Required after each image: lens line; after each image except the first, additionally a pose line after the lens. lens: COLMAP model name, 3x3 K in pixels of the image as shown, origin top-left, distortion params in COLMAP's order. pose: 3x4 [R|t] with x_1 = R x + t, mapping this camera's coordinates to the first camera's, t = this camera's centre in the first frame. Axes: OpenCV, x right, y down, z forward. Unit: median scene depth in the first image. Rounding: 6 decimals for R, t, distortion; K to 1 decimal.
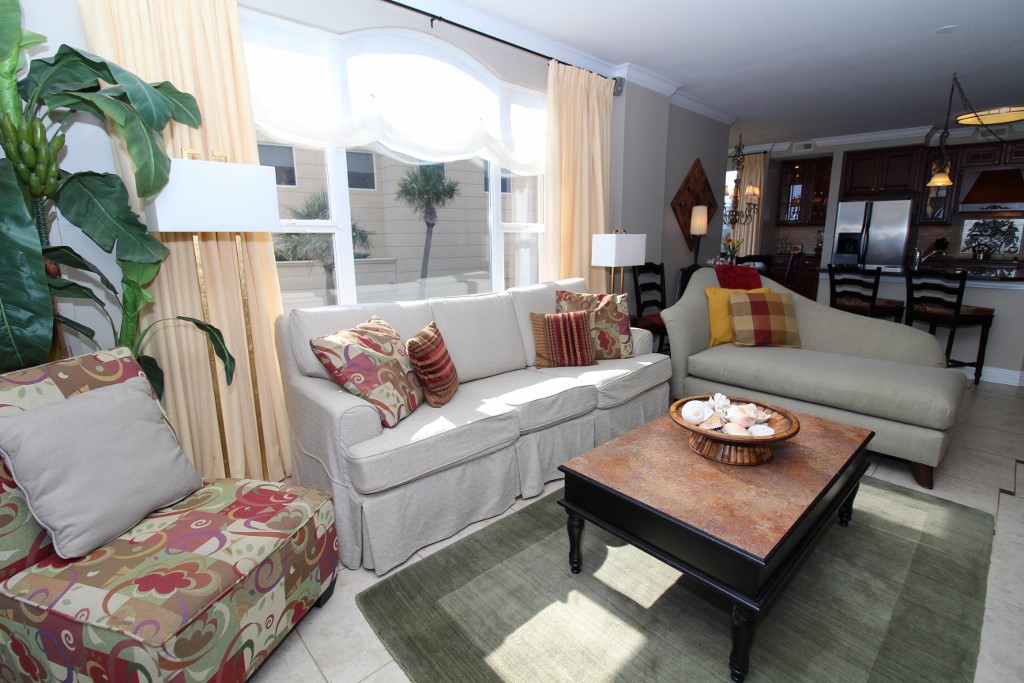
lens RADIAL K [[478.7, 0, 523.6], [0, 478.7, 335.0], [0, 0, 1]] dist [-0.000216, -0.013473]
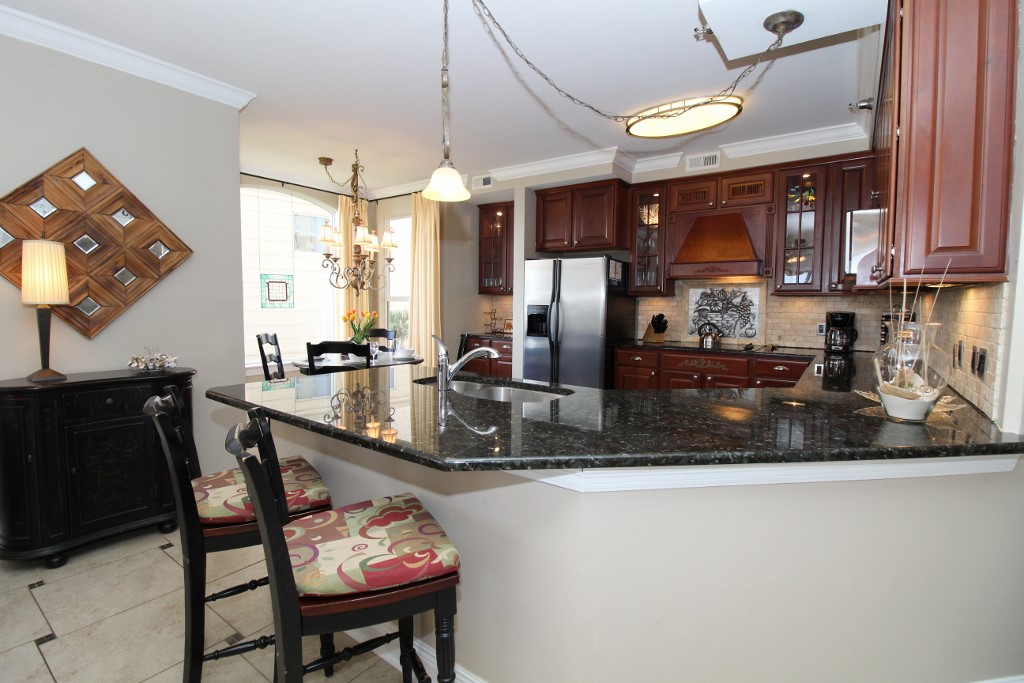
lens RADIAL K [[478.7, 0, 523.6], [0, 478.7, 335.0], [0, 0, 1]] dist [-0.000216, -0.013473]
pose [[0.979568, 0.002735, 0.201093, 0.557668], [0.024891, 0.990571, -0.134721, -0.088847], [-0.199565, 0.136974, 0.970264, 0.383551]]
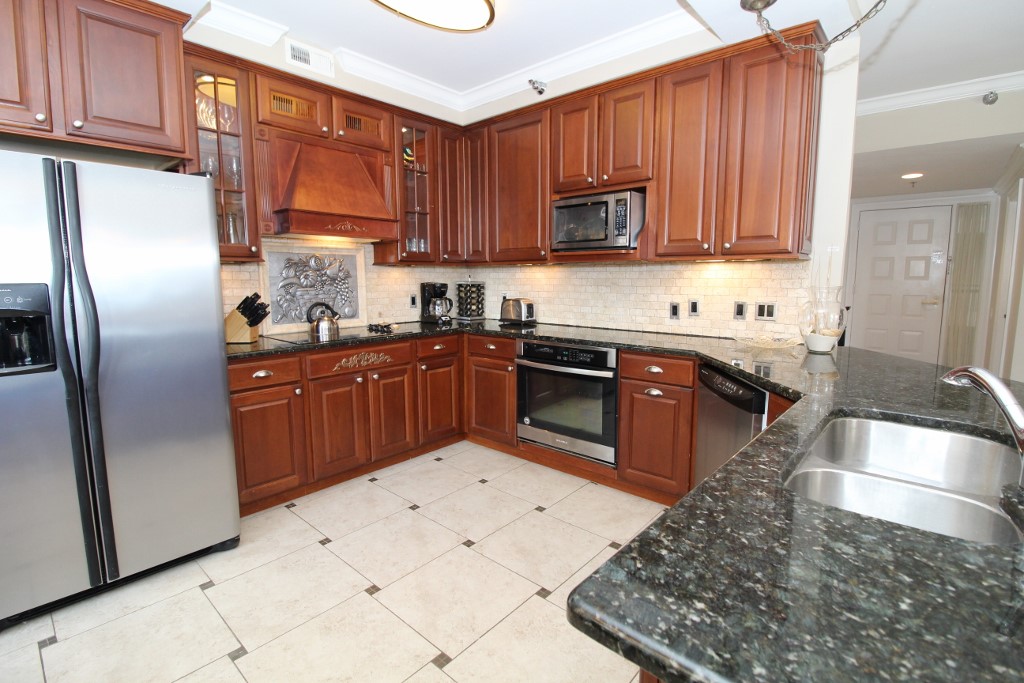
lens RADIAL K [[478.7, 0, 523.6], [0, 478.7, 335.0], [0, 0, 1]] dist [-0.000216, -0.013473]
pose [[-0.102384, -0.115234, 0.988048, 0.461353], [0.200460, 0.970500, 0.133959, -0.179548], [-0.974337, 0.211780, -0.076264, 0.817313]]
